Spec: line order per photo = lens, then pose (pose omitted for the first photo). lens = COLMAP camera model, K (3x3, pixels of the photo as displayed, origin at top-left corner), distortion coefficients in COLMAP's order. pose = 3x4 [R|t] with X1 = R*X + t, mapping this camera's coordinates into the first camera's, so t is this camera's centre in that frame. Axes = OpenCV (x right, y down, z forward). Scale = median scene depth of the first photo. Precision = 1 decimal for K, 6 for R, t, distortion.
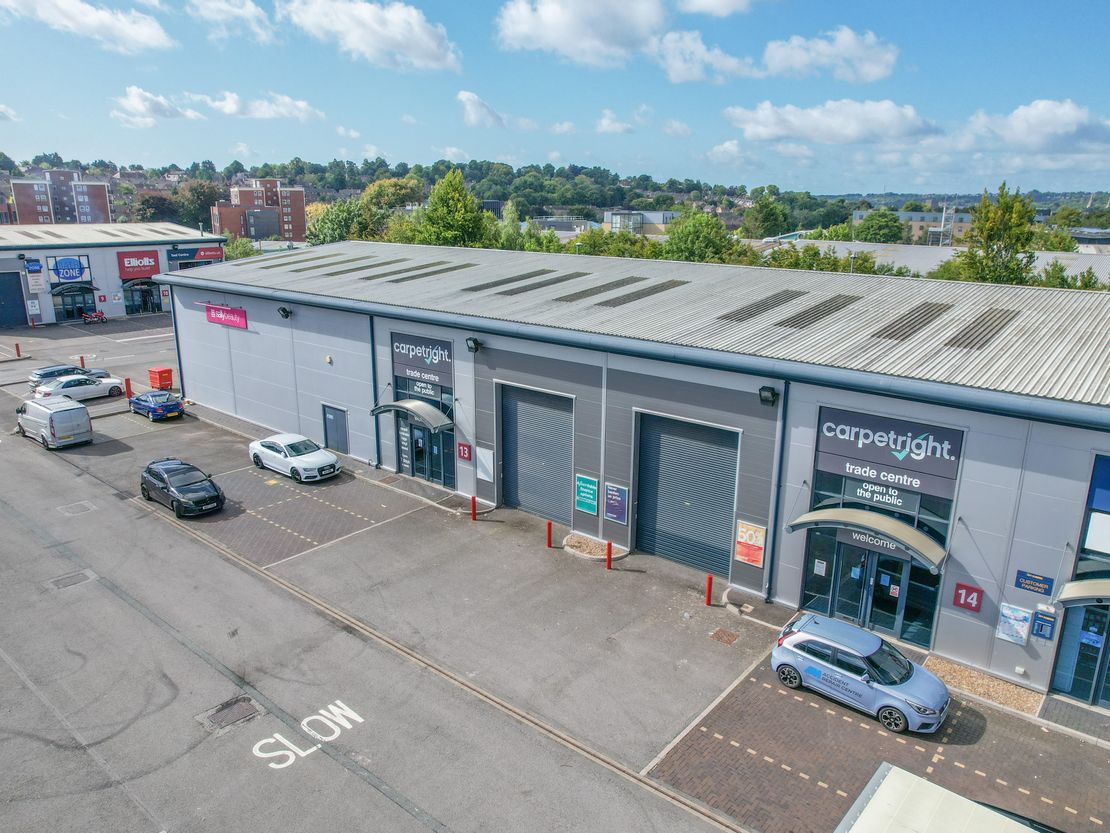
lens RADIAL K [[798.5, 0, 559.1], [0, 798.5, 418.1], [0, 0, 1]] dist [-0.068056, 0.051517]
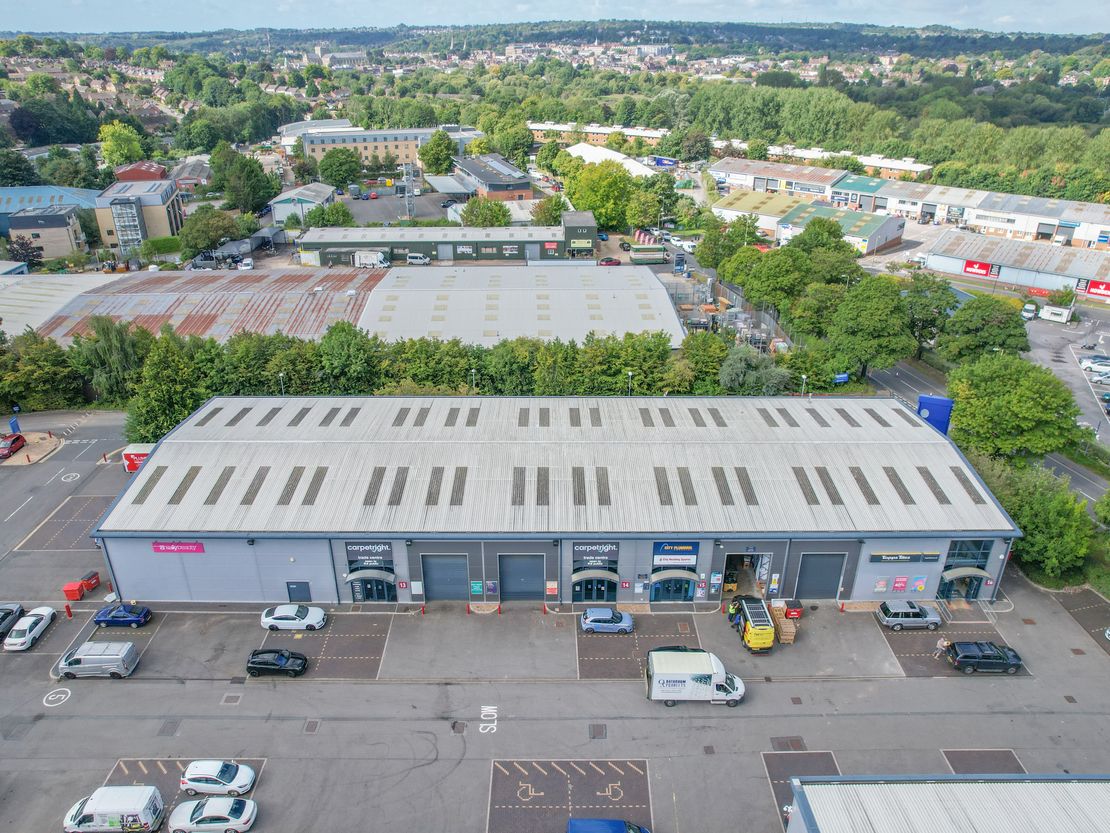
lens RADIAL K [[798.5, 0, 559.3], [0, 798.5, 422.2], [0, 0, 1]] dist [-0.068056, 0.051517]
pose [[0.759753, -0.290074, 0.581922, -0.910792], [0.171970, 0.952747, 0.250399, -0.831157], [-0.627058, -0.090168, 0.773736, -0.850355]]
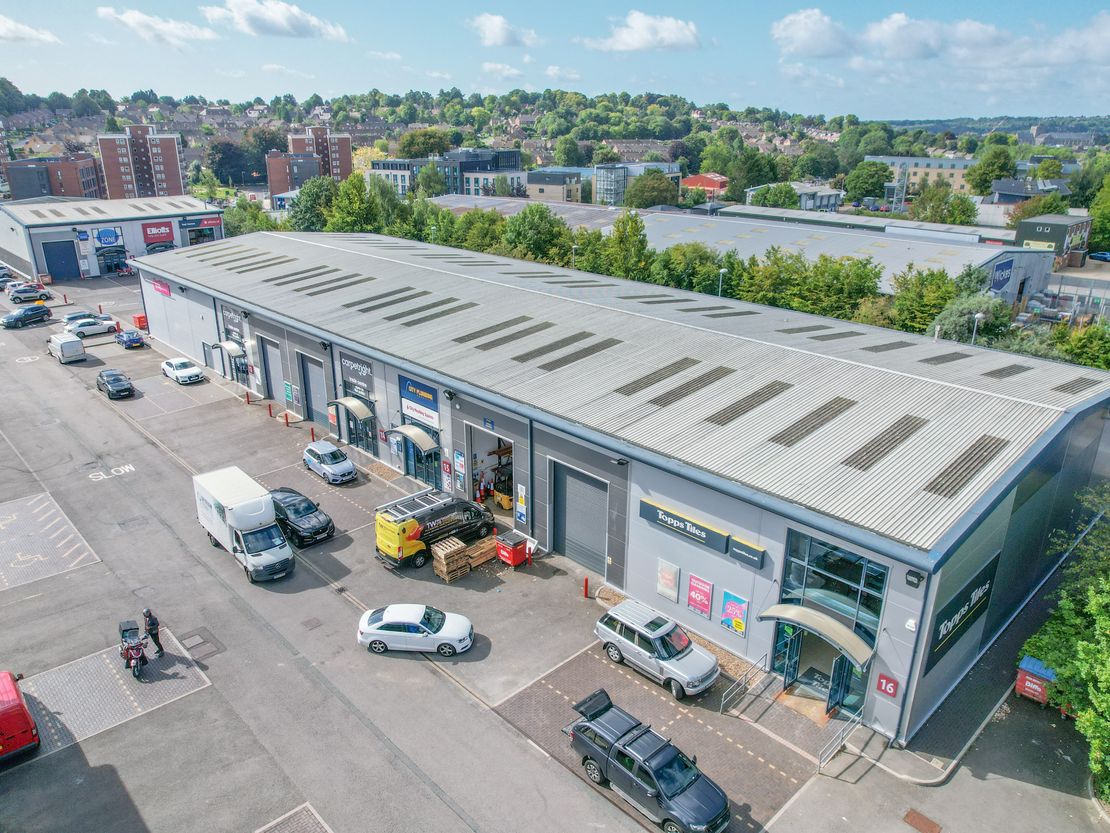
lens RADIAL K [[798.5, 0, 560.1], [0, 798.5, 417.6], [0, 0, 1]] dist [-0.068056, 0.051517]
pose [[0.993876, 0.033920, -0.105167, 0.831882], [-0.024526, 0.995697, 0.089361, -0.030499], [0.107746, -0.086235, 0.990431, -0.820666]]
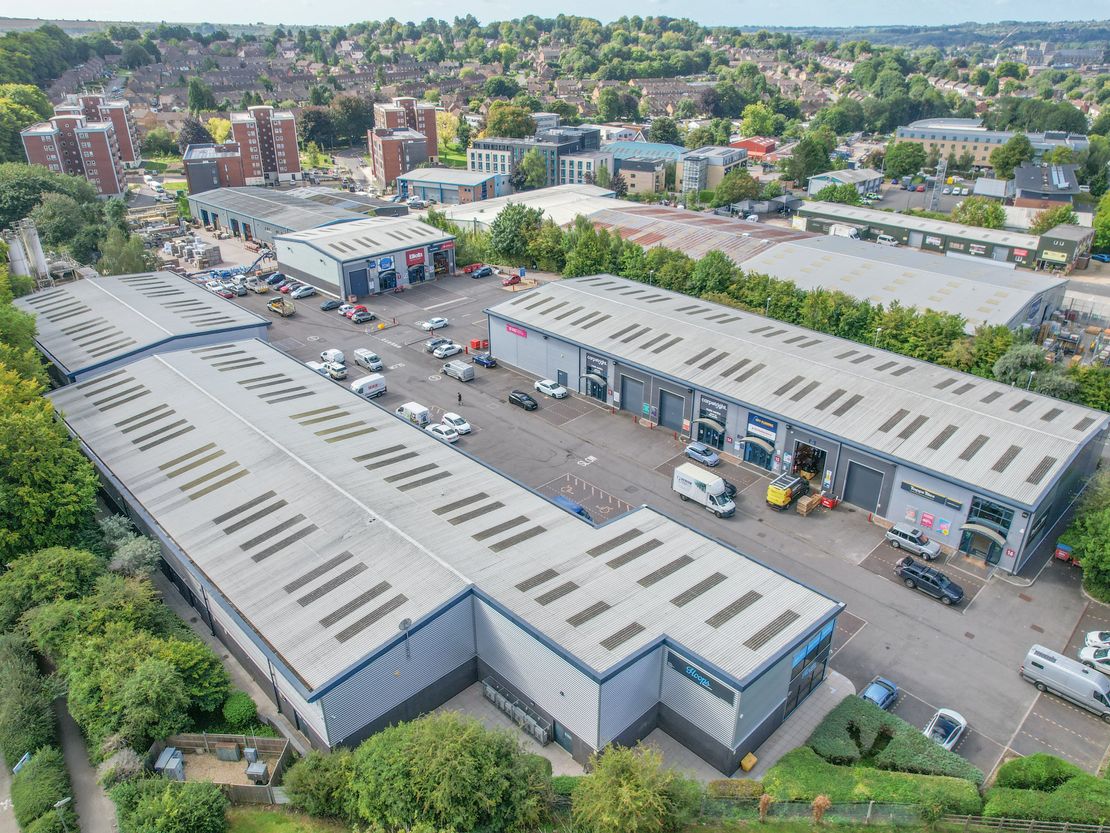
lens RADIAL K [[798.5, 0, 560.9], [0, 798.5, 419.9], [0, 0, 1]] dist [-0.068056, 0.051517]
pose [[0.995266, 0.035224, -0.090585, -0.019303], [-0.017007, 0.980754, 0.194505, -0.486945], [0.095693, -0.192043, 0.976710, -2.274644]]
